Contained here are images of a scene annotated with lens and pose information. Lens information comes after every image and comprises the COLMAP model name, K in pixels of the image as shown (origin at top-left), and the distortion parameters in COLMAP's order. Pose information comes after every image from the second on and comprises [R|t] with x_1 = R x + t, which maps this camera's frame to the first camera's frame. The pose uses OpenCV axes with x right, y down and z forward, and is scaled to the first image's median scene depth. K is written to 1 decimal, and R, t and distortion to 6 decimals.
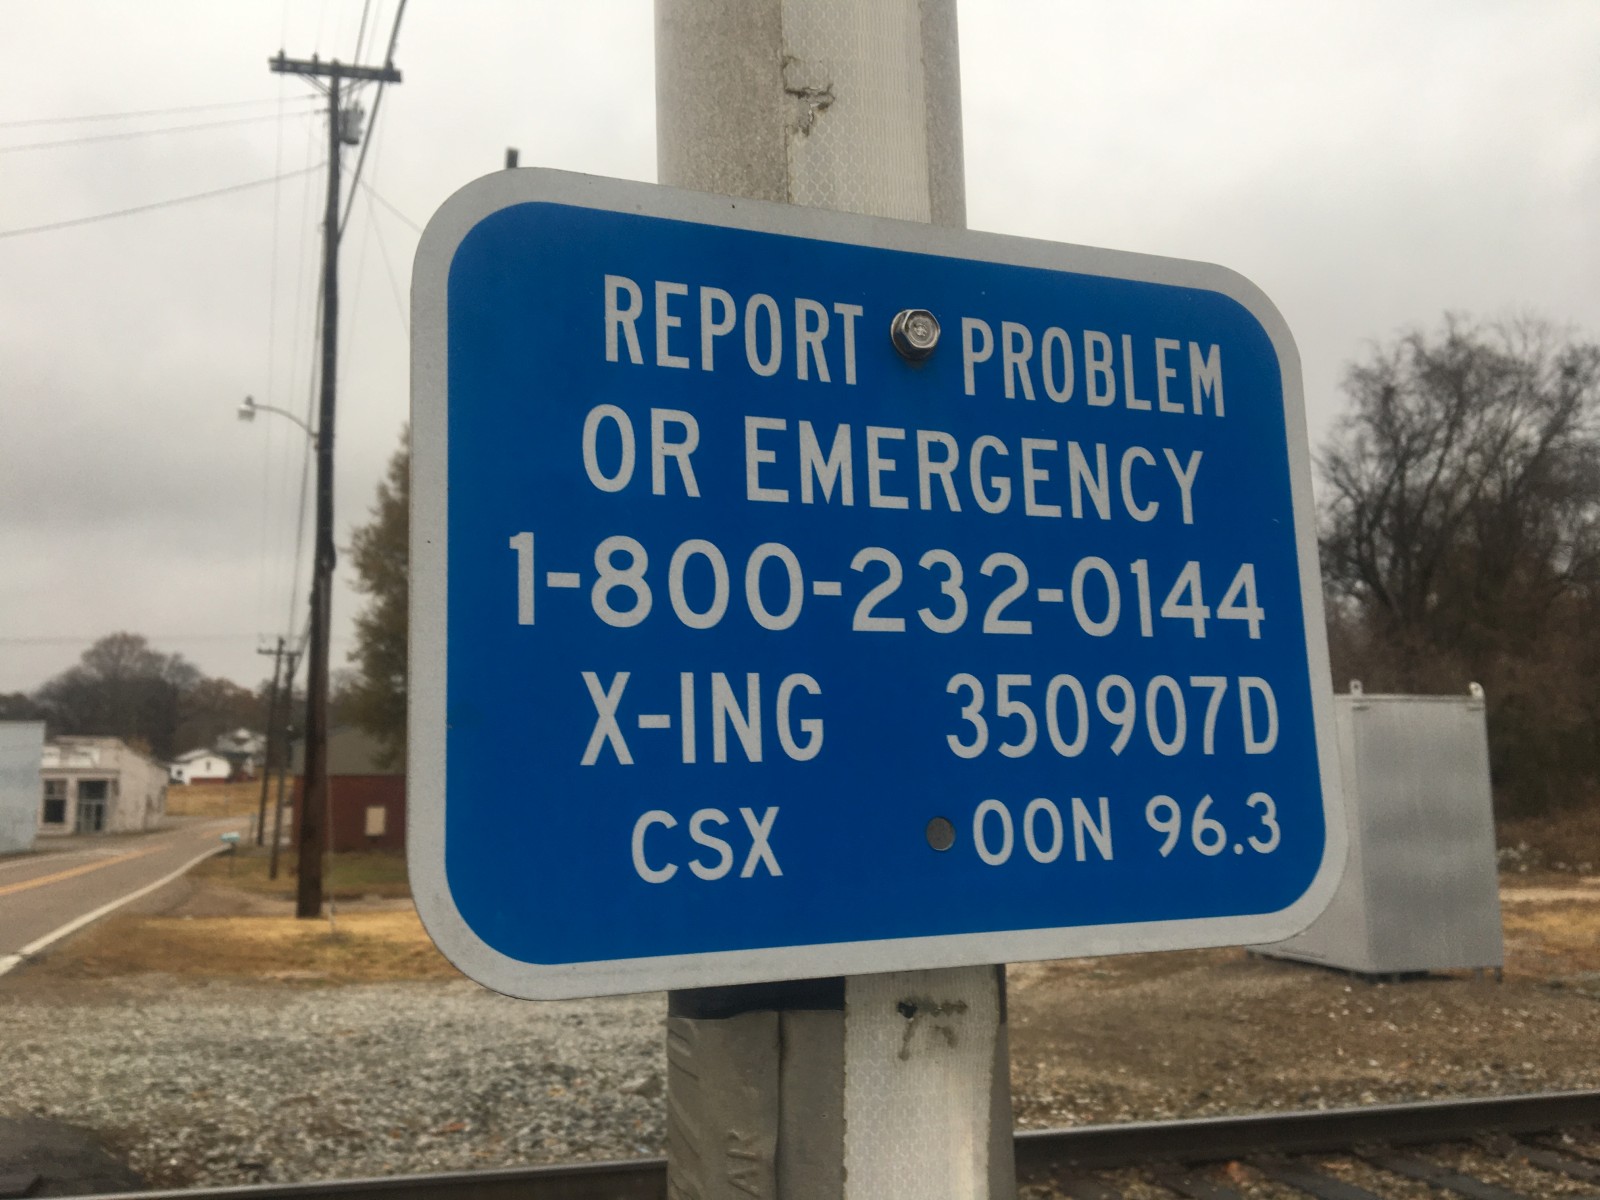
lens RADIAL K [[1324.6, 0, 815.3], [0, 1324.6, 604.2], [0, 0, 1]] dist [0.061381, -0.093642]
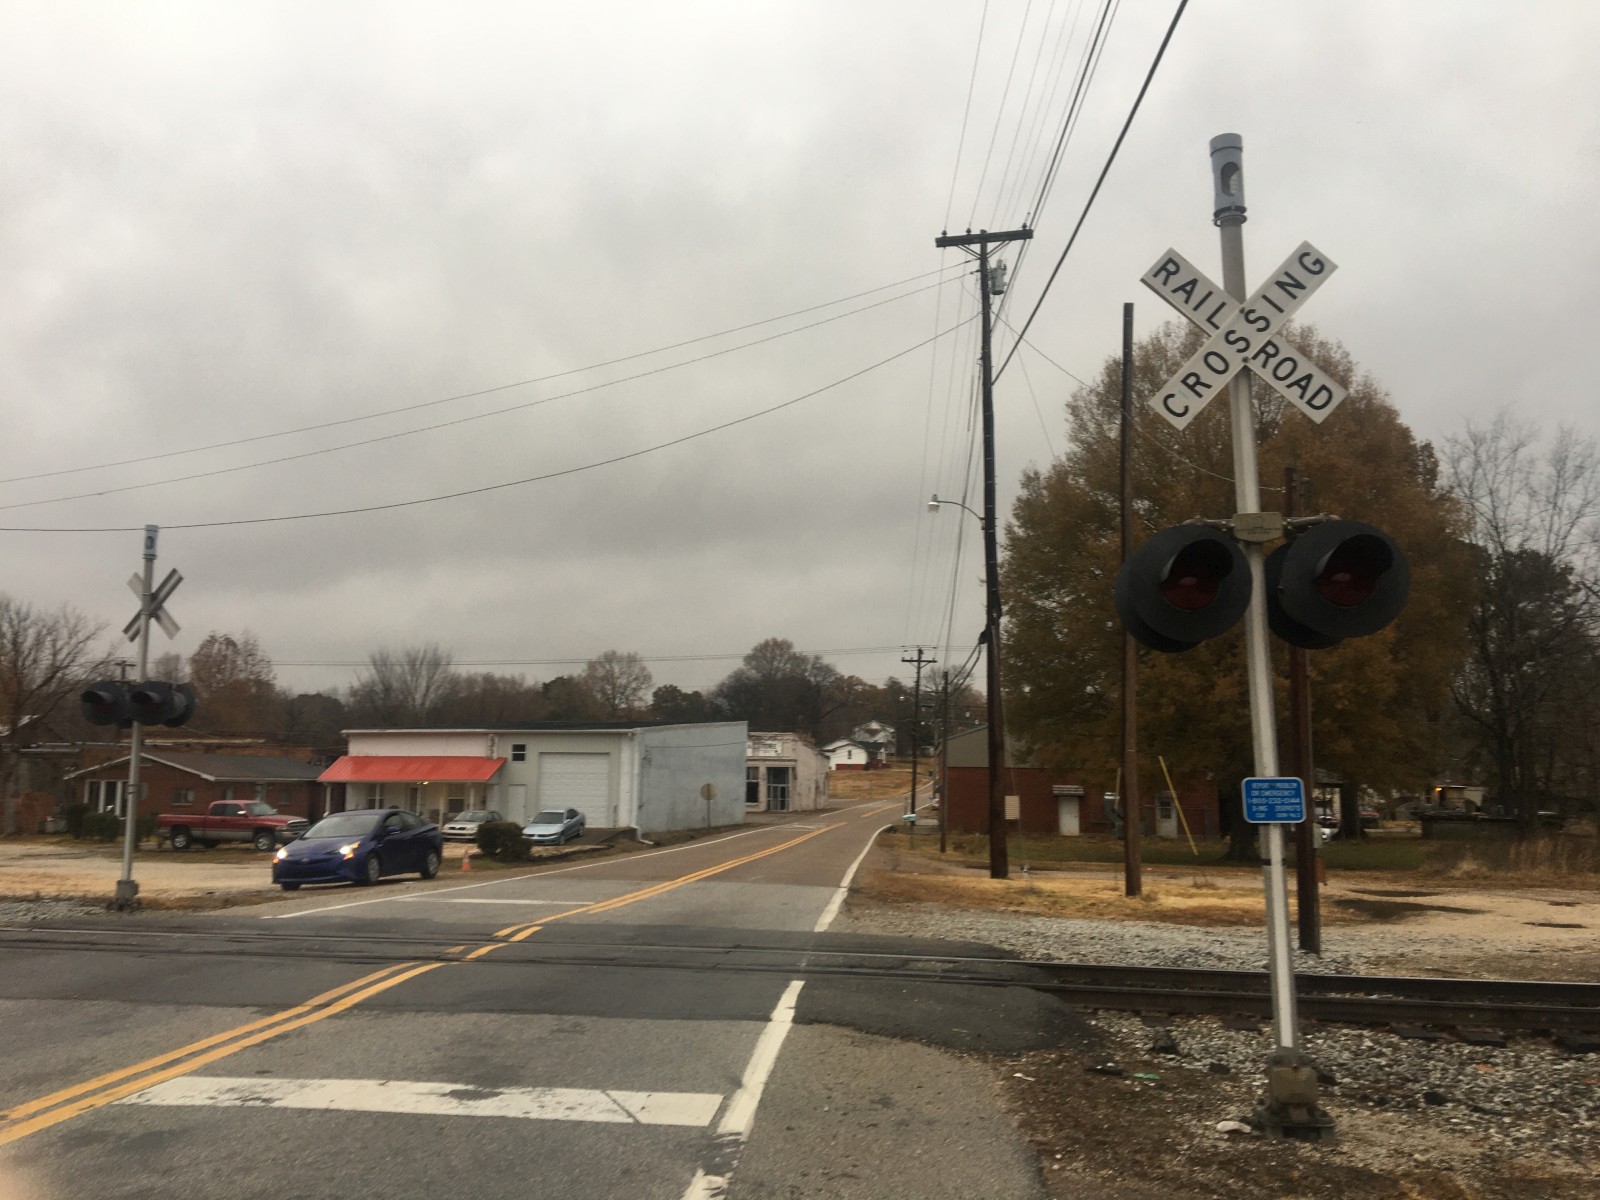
lens RADIAL K [[1324.6, 0, 780.9], [0, 1324.6, 596.7], [0, 0, 1]] dist [0.061381, -0.093642]
pose [[0.892970, -0.046120, -0.447747, 0.040548], [0.046836, 0.998858, -0.009480, -0.050217], [0.447673, -0.012505, 0.894110, -0.311866]]
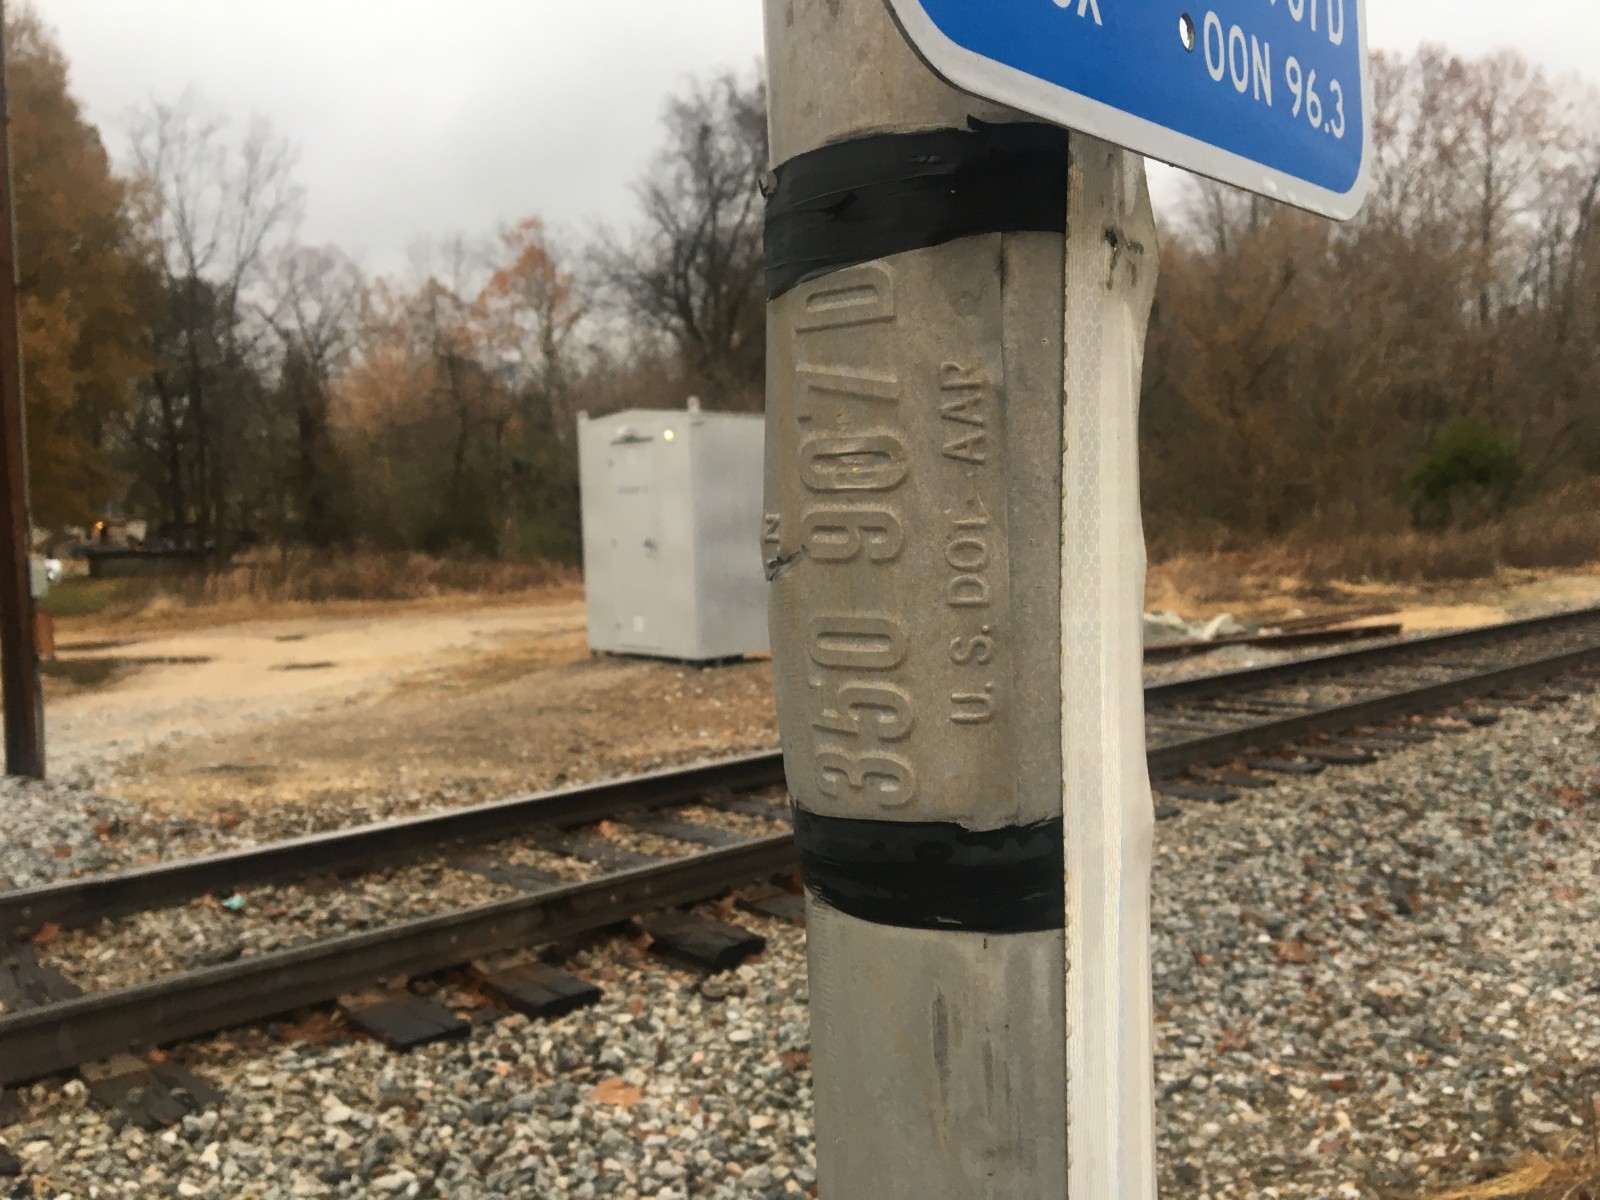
lens RADIAL K [[1324.6, 0, 767.2], [0, 1324.6, 599.6], [0, 0, 1]] dist [0.061381, -0.093642]
pose [[0.895969, -0.048402, 0.441471, -0.010785], [-0.039679, 0.981344, 0.188121, 0.007069], [-0.442340, -0.186068, 0.877333, 0.003905]]
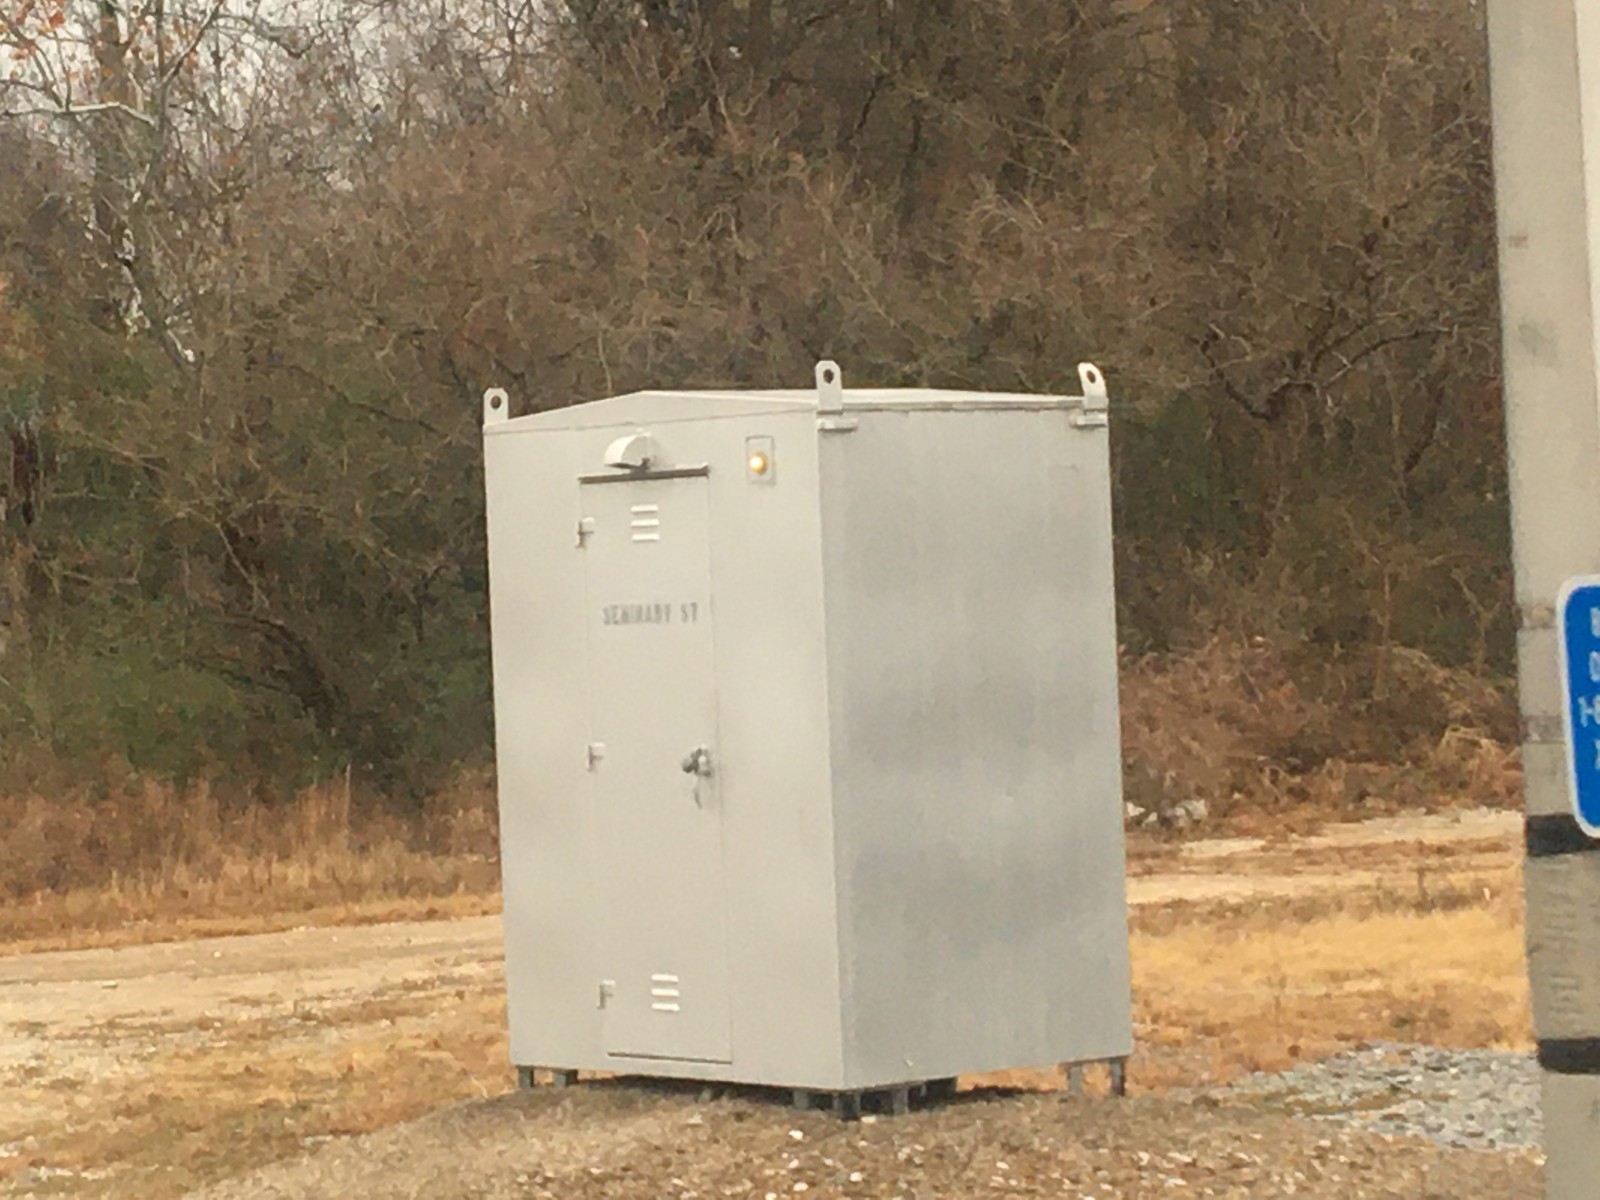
lens RADIAL K [[4971.3, 0, 794.8], [0, 4971.3, 600.6], [0, 0, 1]] dist [0.151026, 0.000000]
pose [[0.899303, -0.026528, 0.436521, -0.119913], [-0.032810, 0.991253, 0.127832, -0.029384], [-0.436094, -0.129282, 0.890566, -0.147671]]
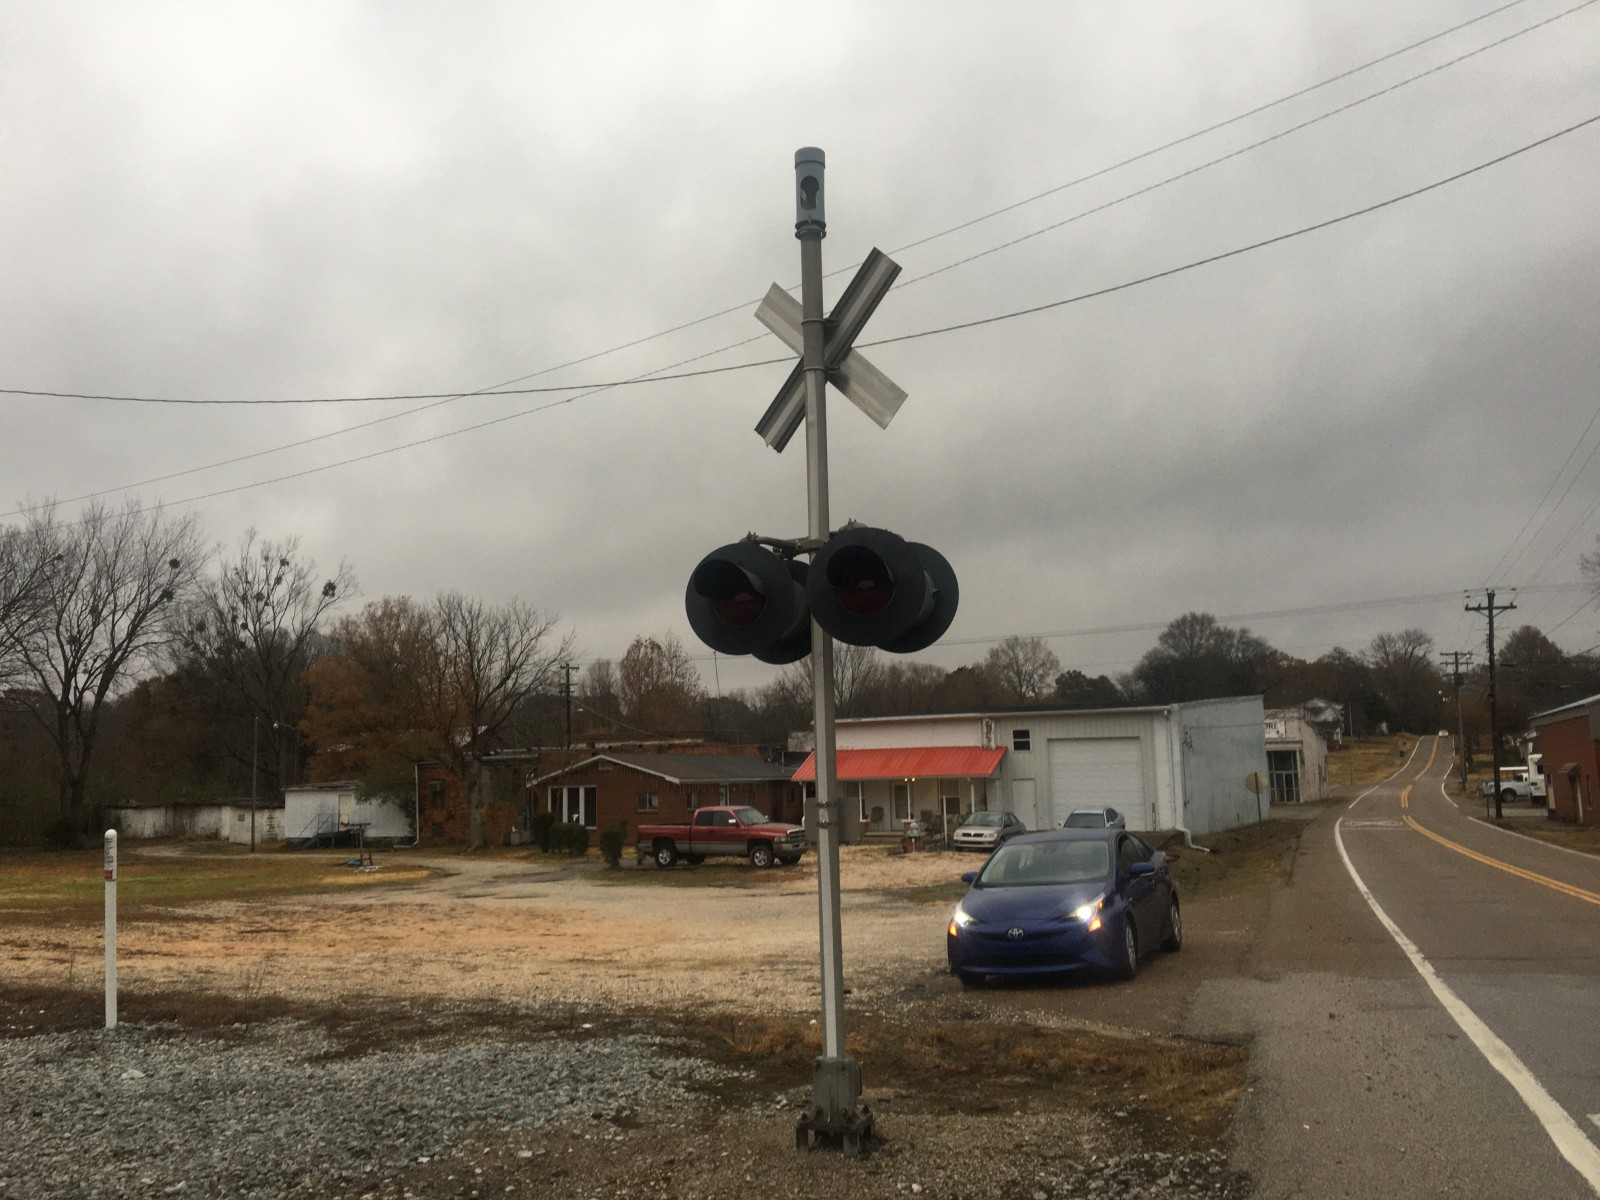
lens RADIAL K [[1324.6, 0, 794.4], [0, 1324.6, 584.3], [0, 0, 1]] dist [0.061381, -0.093642]
pose [[0.734343, -0.105199, -0.670577, -0.482451], [0.110593, 0.993259, -0.034711, -0.002331], [0.669709, -0.048672, 0.741027, 0.011489]]
